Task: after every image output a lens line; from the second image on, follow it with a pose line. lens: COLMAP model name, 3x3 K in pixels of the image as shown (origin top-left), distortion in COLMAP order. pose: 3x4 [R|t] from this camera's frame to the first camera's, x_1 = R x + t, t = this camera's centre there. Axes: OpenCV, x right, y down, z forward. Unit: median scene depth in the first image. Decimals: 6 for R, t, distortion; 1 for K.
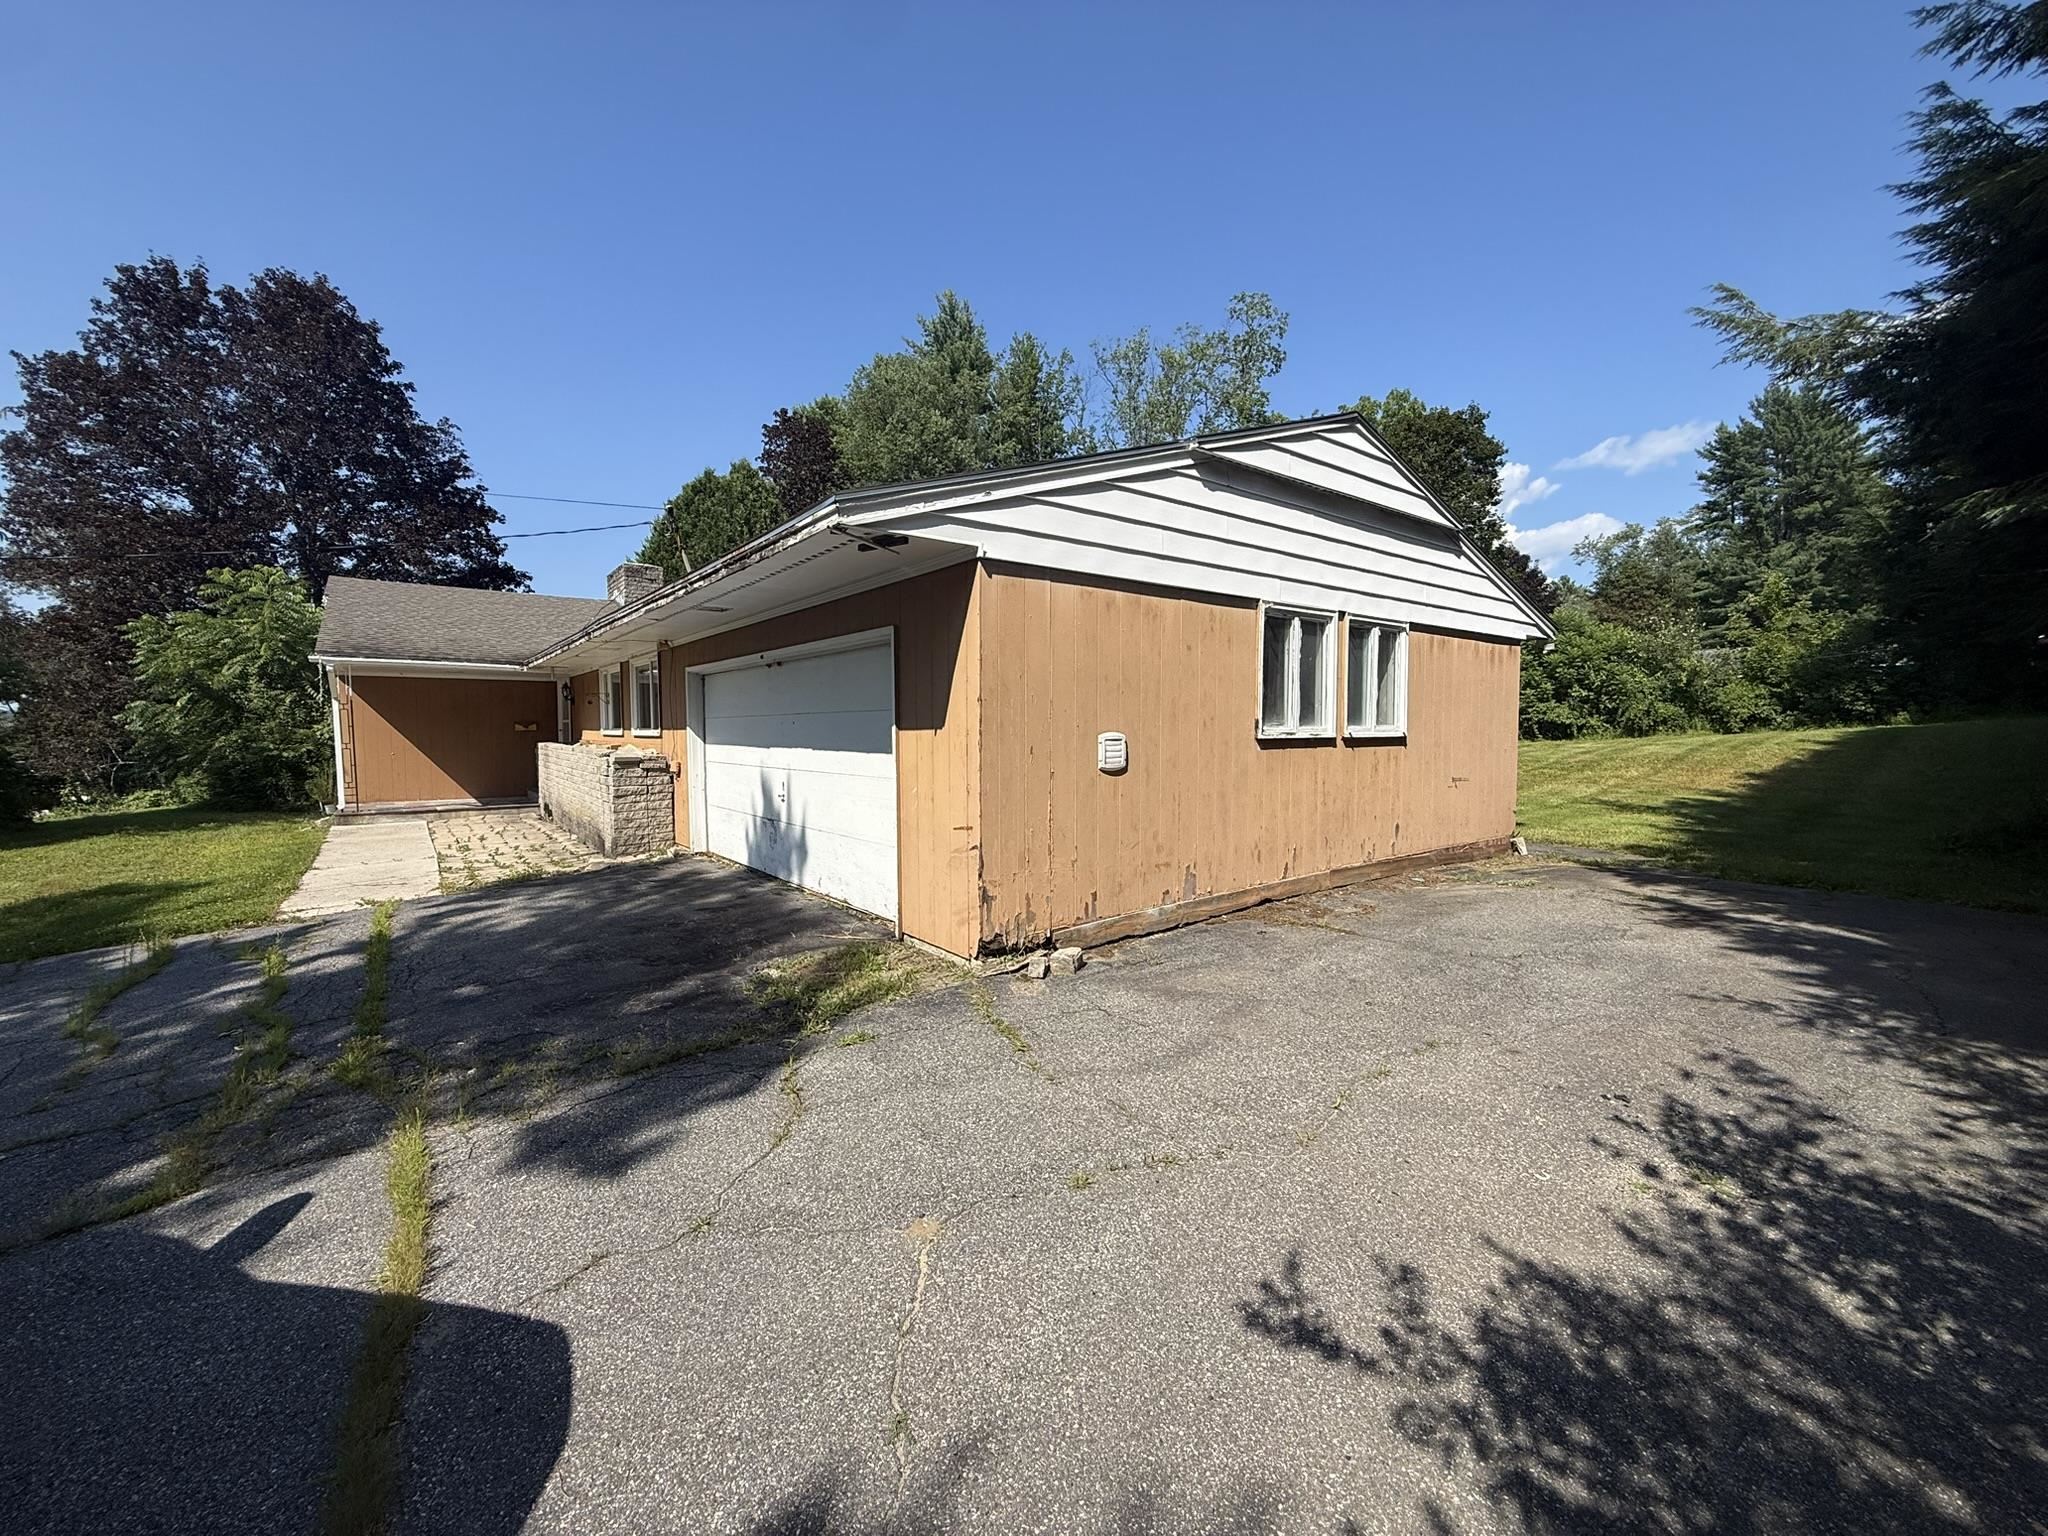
lens RADIAL K [[829.8, 0, 1032.9], [0, 829.8, 763.1], [0, 0, 1]] dist [0.013331, -0.000117]
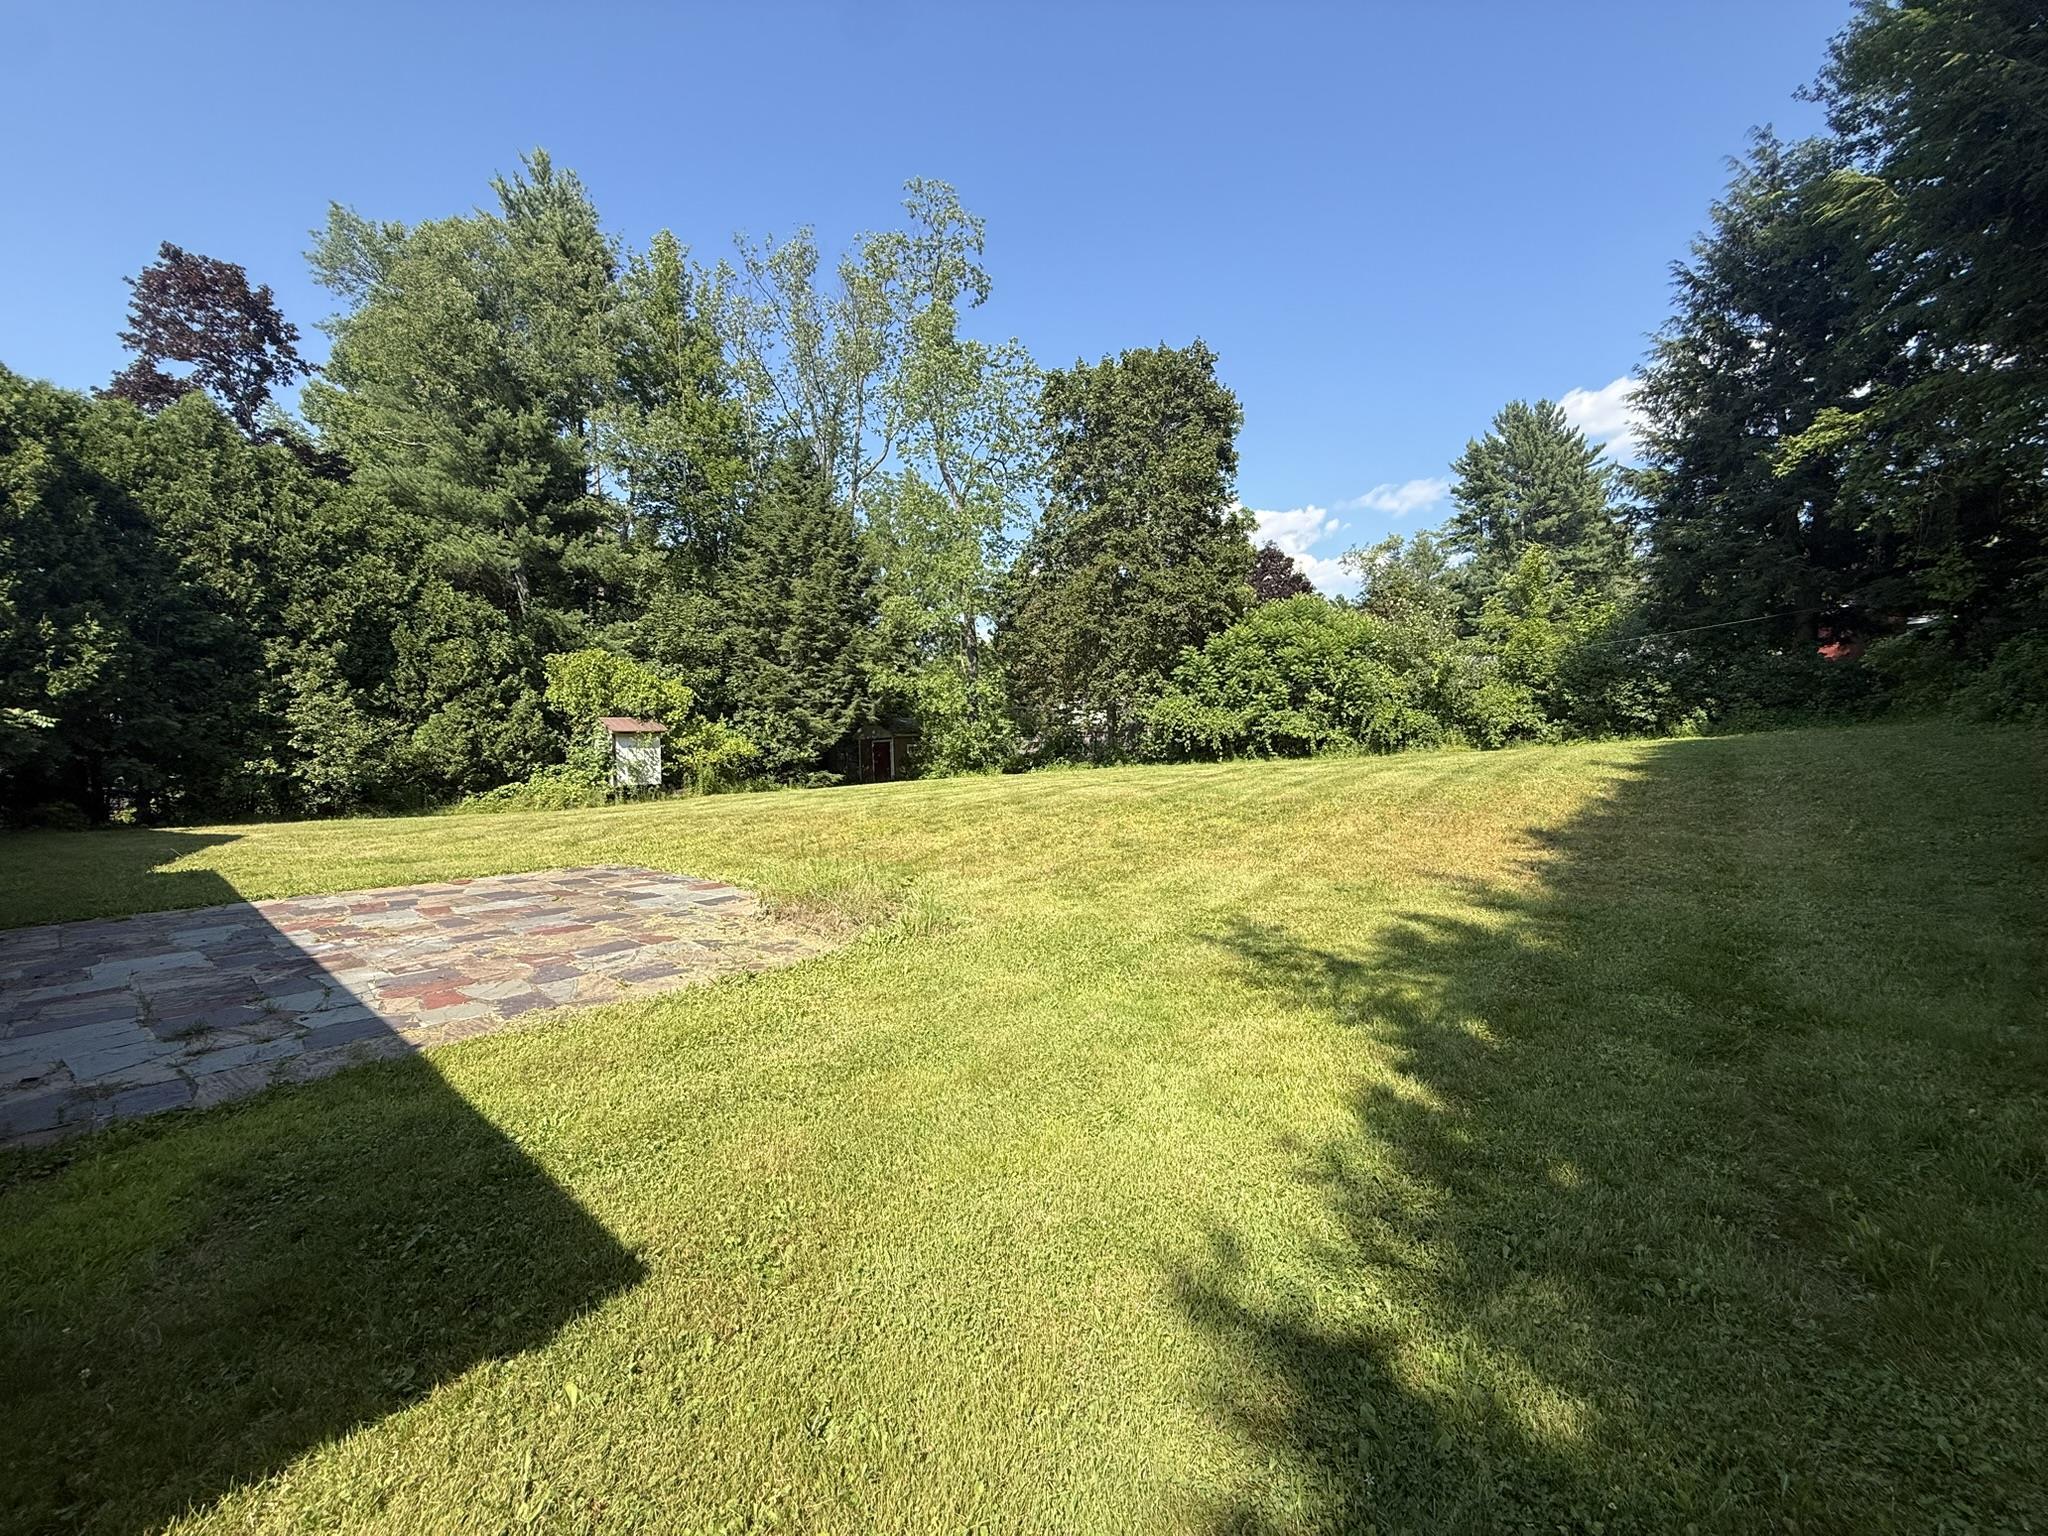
lens RADIAL K [[811.0, 0, 1018.2], [0, 811.0, 773.0], [0, 0, 1]] dist [0.000520, -0.000280]
pose [[0.984604, -0.016397, 0.174027, 0.264811], [0.017392, 0.999840, -0.004192, -0.016832], [-0.173930, 0.007154, 0.984732, 0.327533]]
